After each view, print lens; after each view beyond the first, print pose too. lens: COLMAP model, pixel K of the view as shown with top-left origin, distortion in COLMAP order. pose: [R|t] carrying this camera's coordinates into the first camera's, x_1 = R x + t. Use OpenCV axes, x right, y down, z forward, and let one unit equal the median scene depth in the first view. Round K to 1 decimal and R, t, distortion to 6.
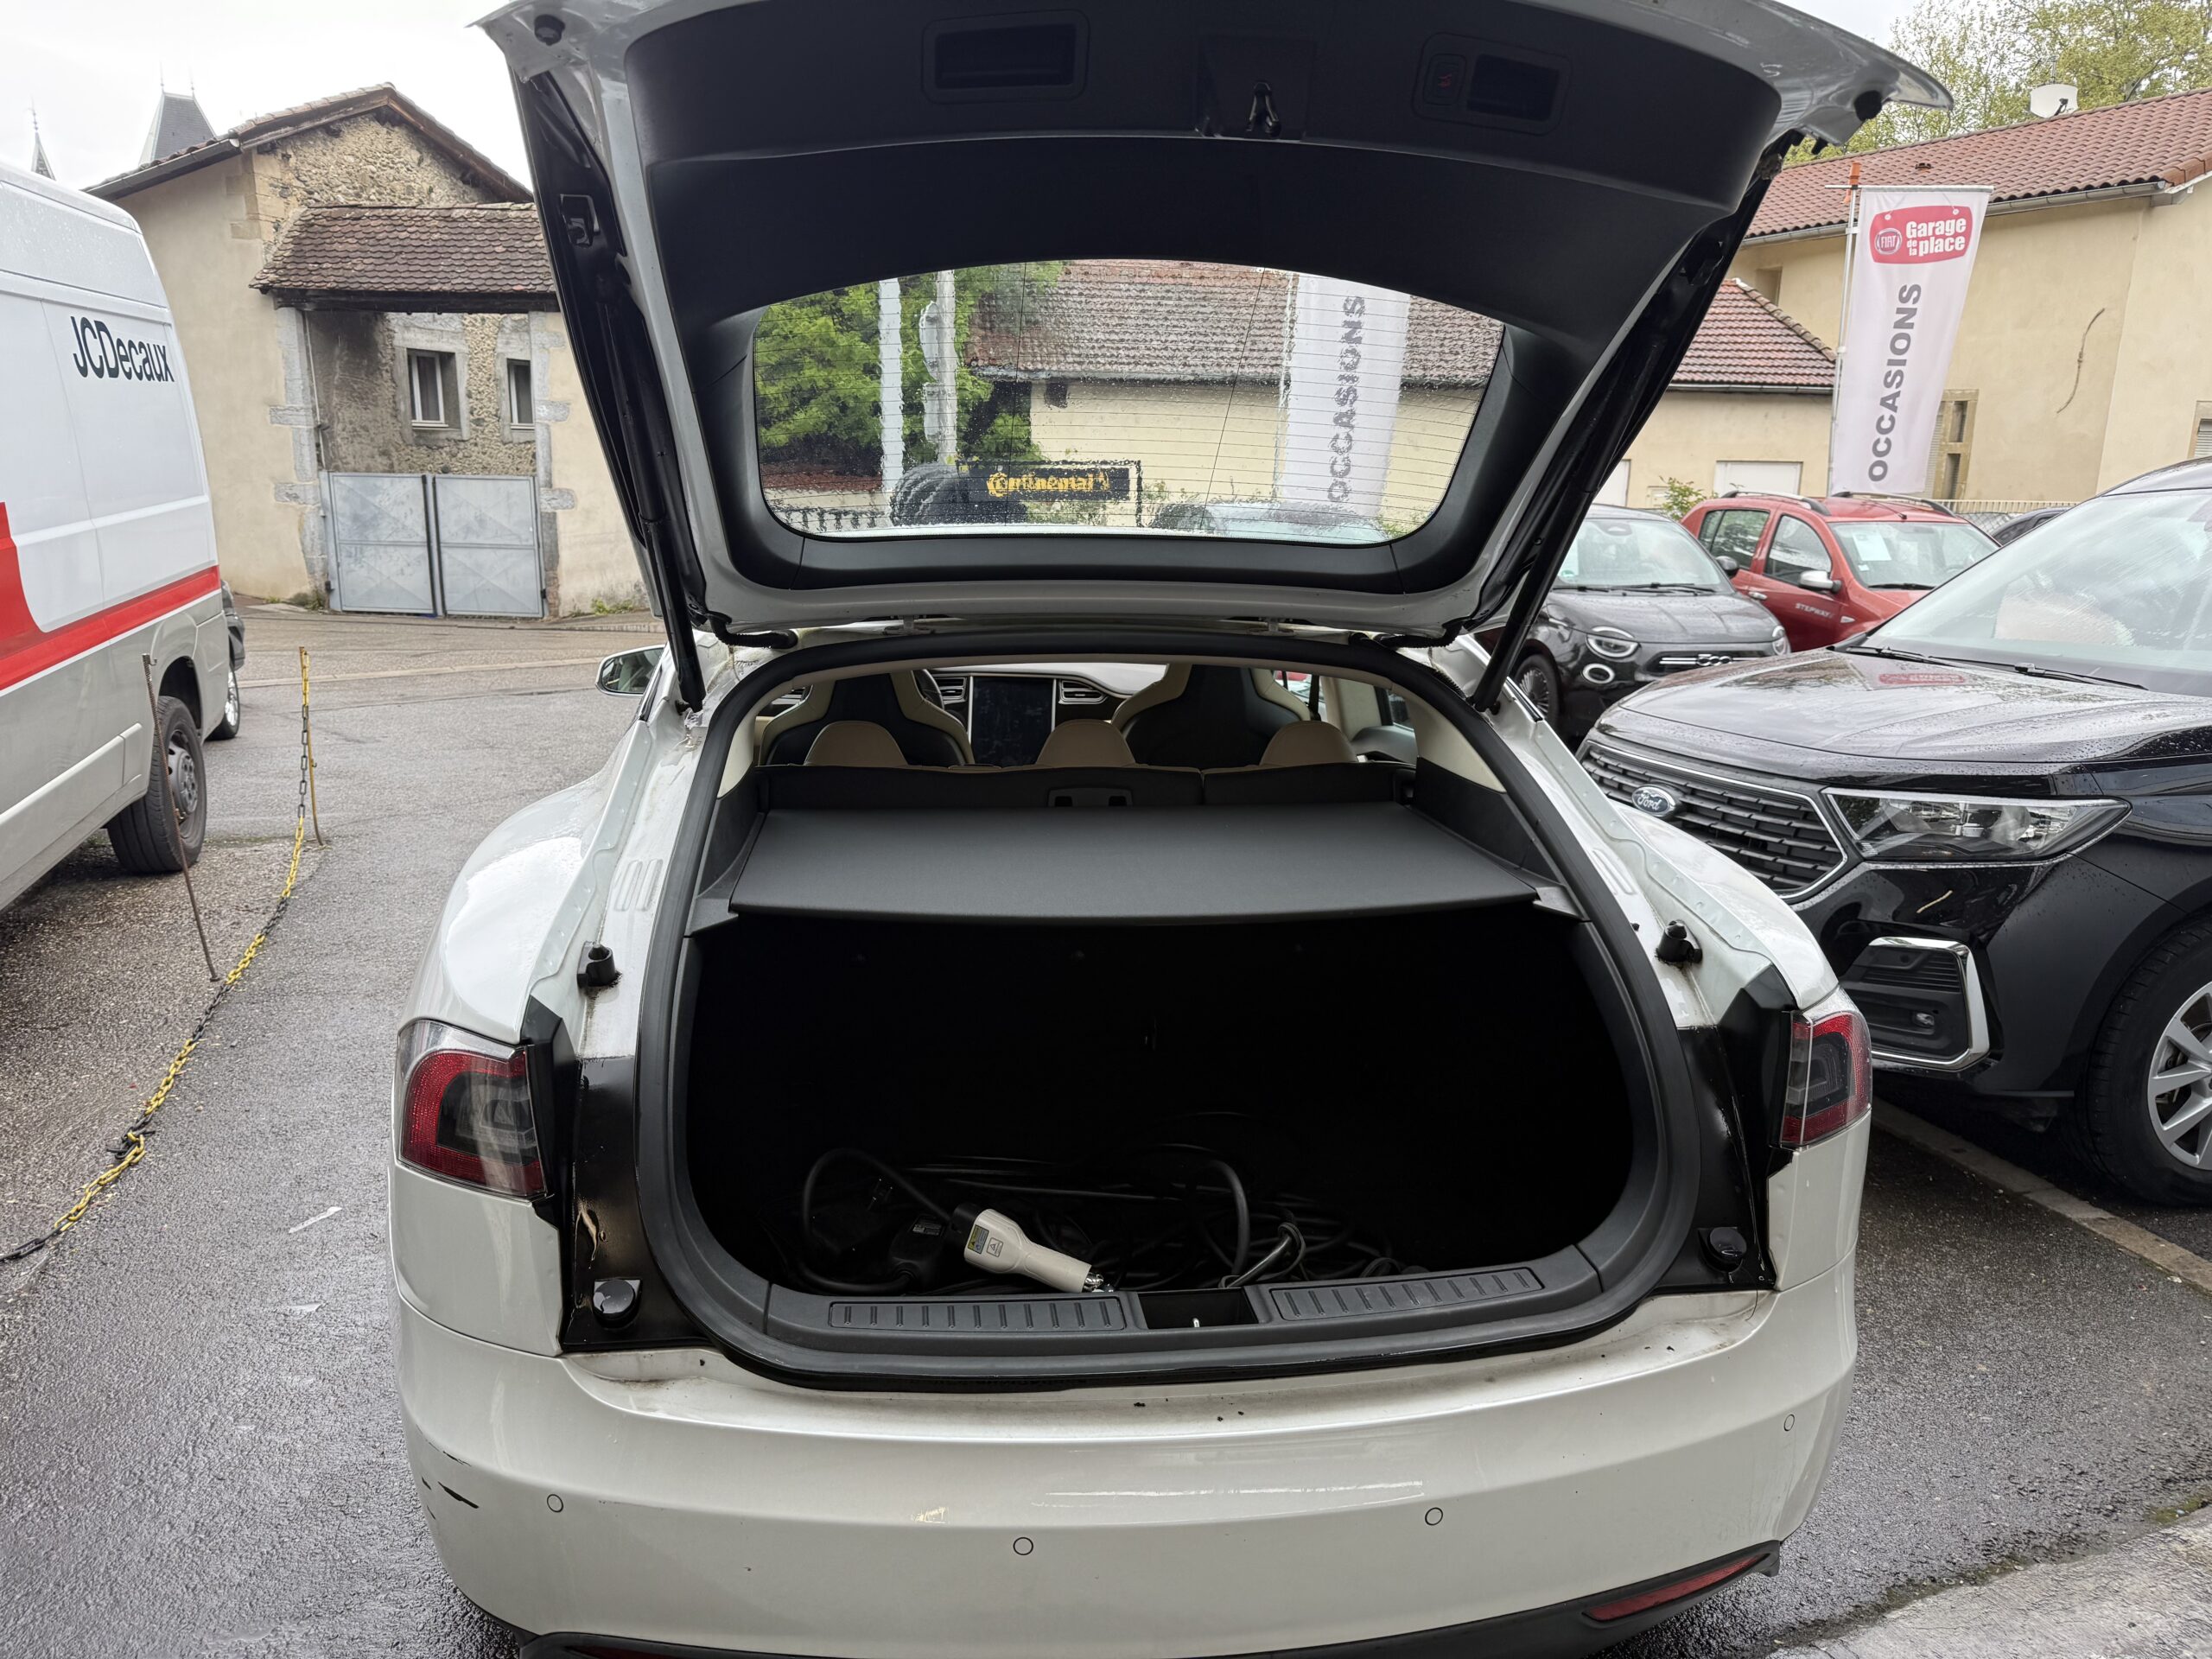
lens RADIAL K [[1536.0, 0, 1106.0], [0, 1536.0, 829.5], [0, 0, 1]] dist [0.004726, -0.015112]
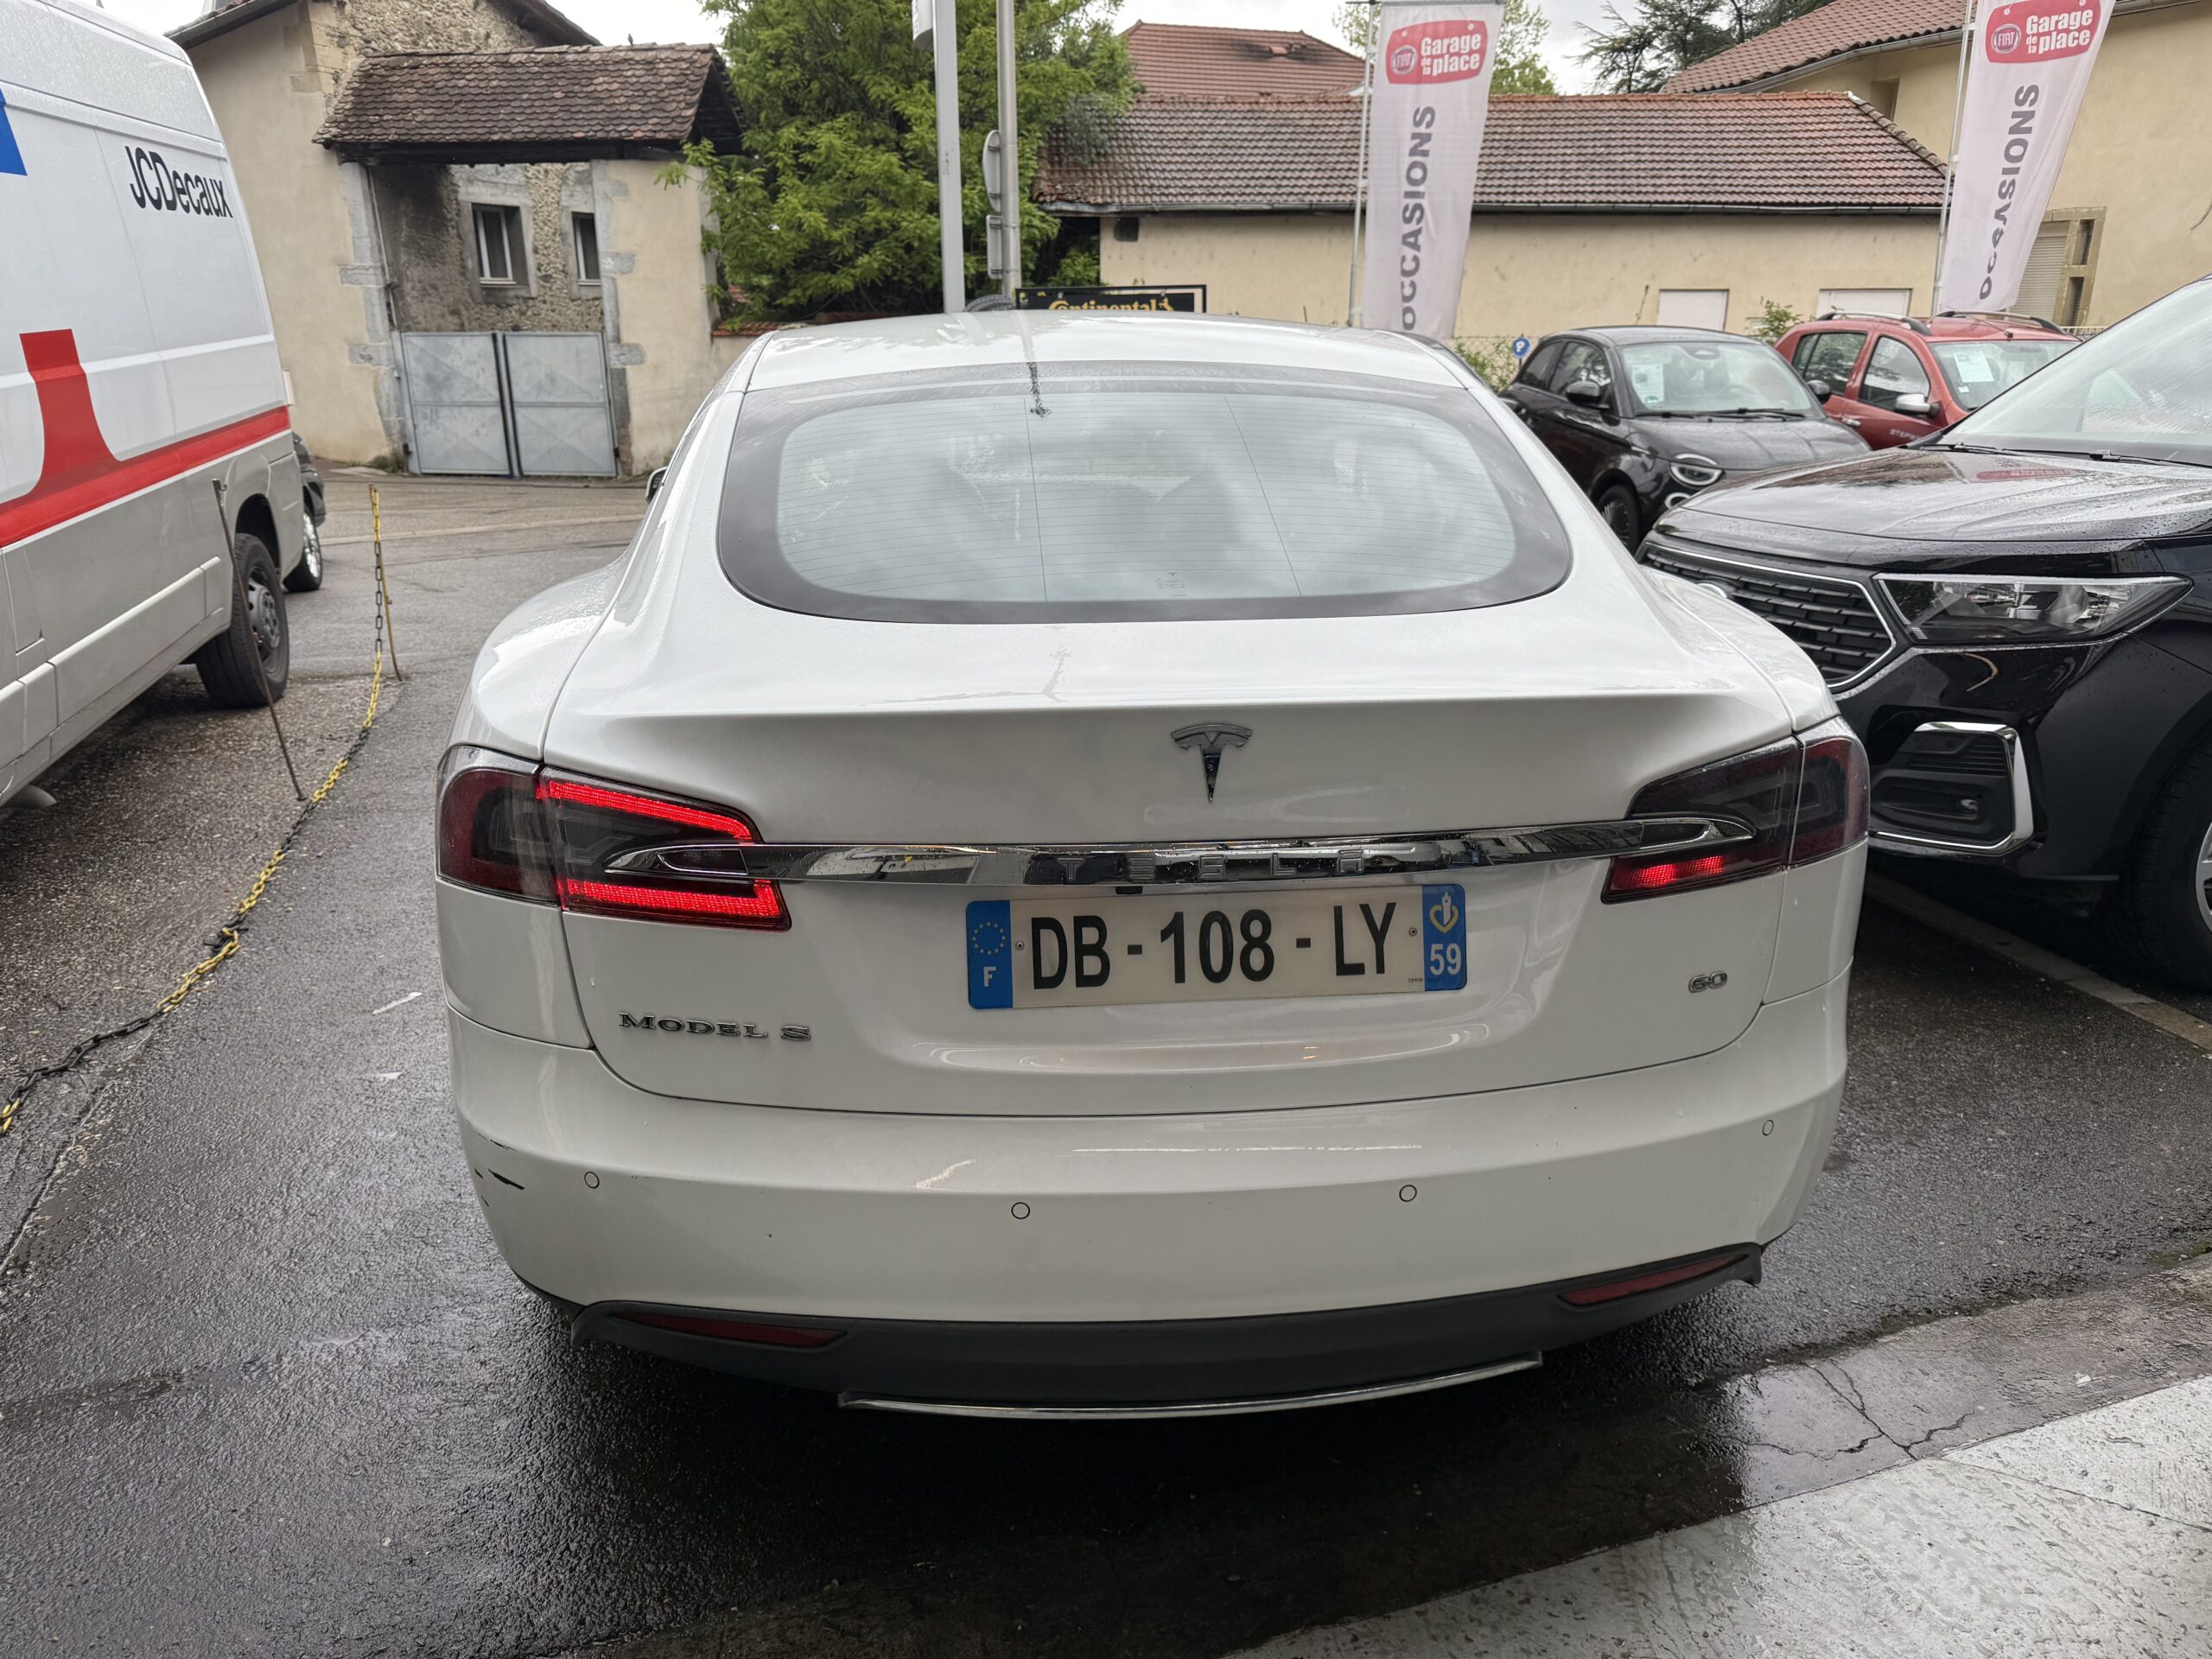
lens RADIAL K [[1537.5, 0, 1112.5], [0, 1537.5, 839.8], [0, 0, 1]] dist [0.000820, -0.012843]
pose [[0.998771, -0.005497, -0.049261, 0.007275], [0.010148, 0.995458, 0.094663, 0.011753], [0.048517, -0.095047, 0.994290, -0.004128]]
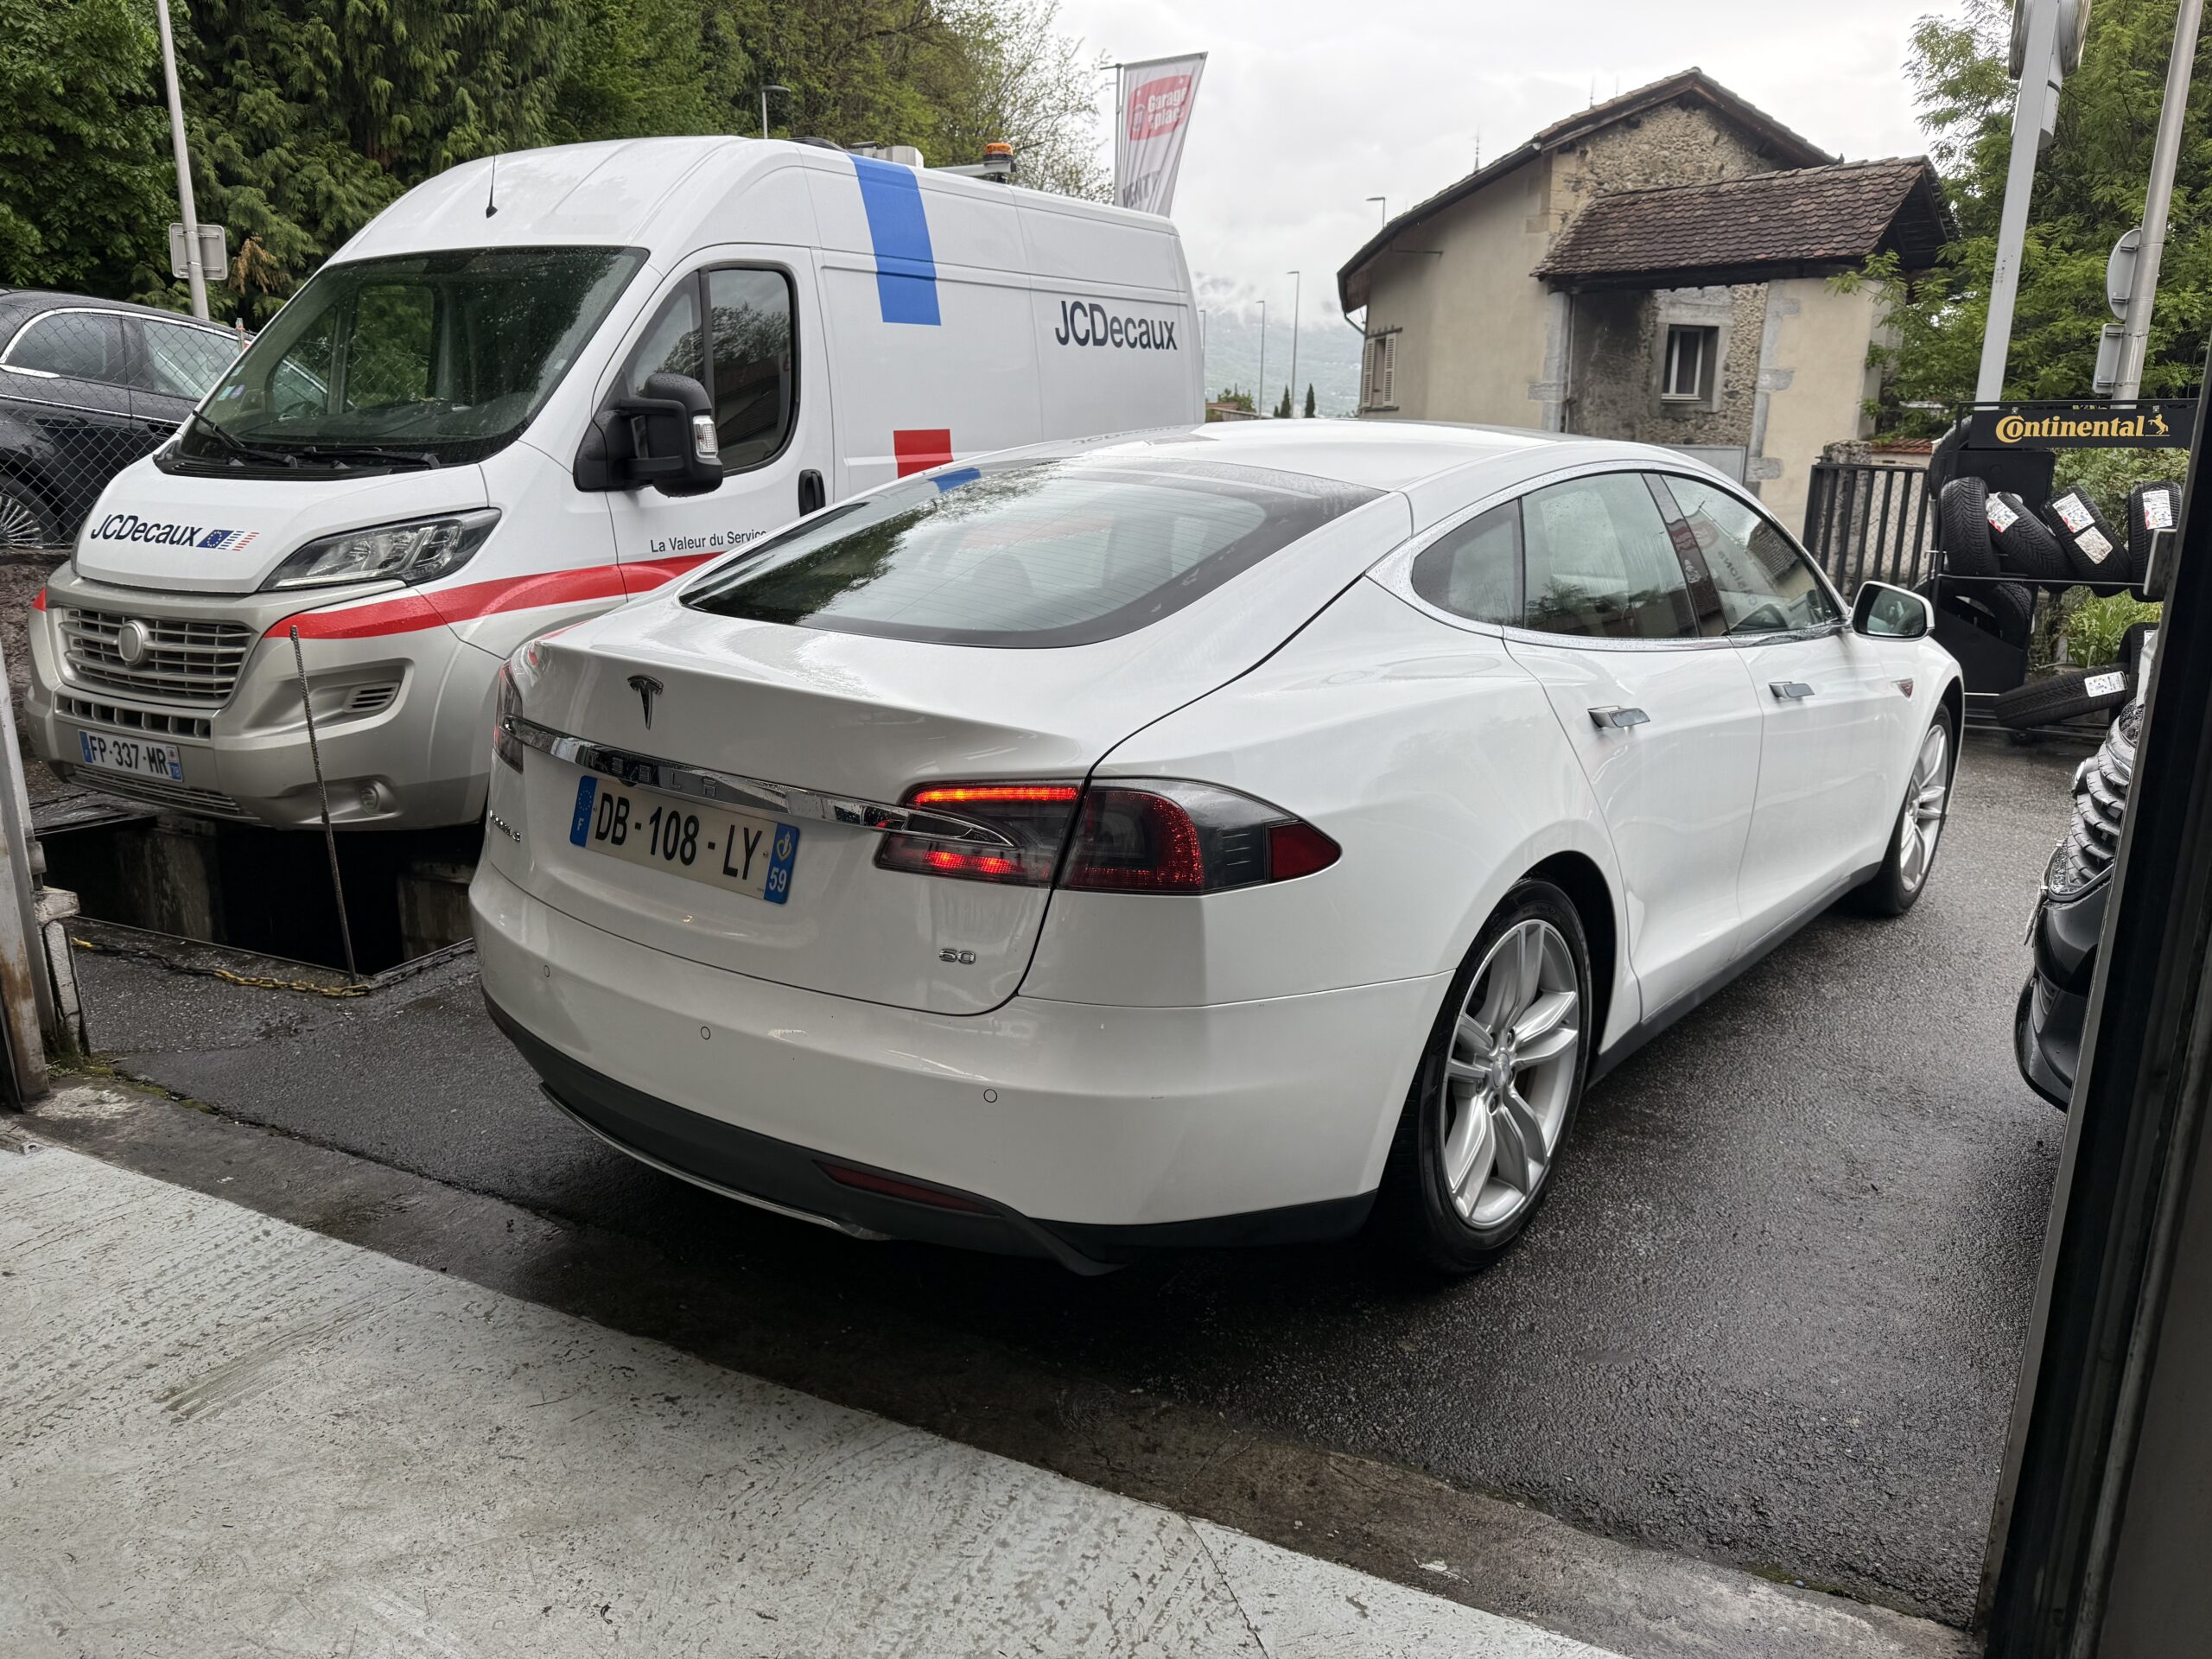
lens RADIAL K [[1536.0, 0, 1106.0], [0, 1536.0, 829.5], [0, 0, 1]] dist [0.004726, -0.015112]
pose [[0.696437, 0.172177, -0.696657, 0.139978], [-0.163950, 0.983291, 0.079120, 0.009177], [0.698639, 0.059115, 0.713028, 0.018859]]
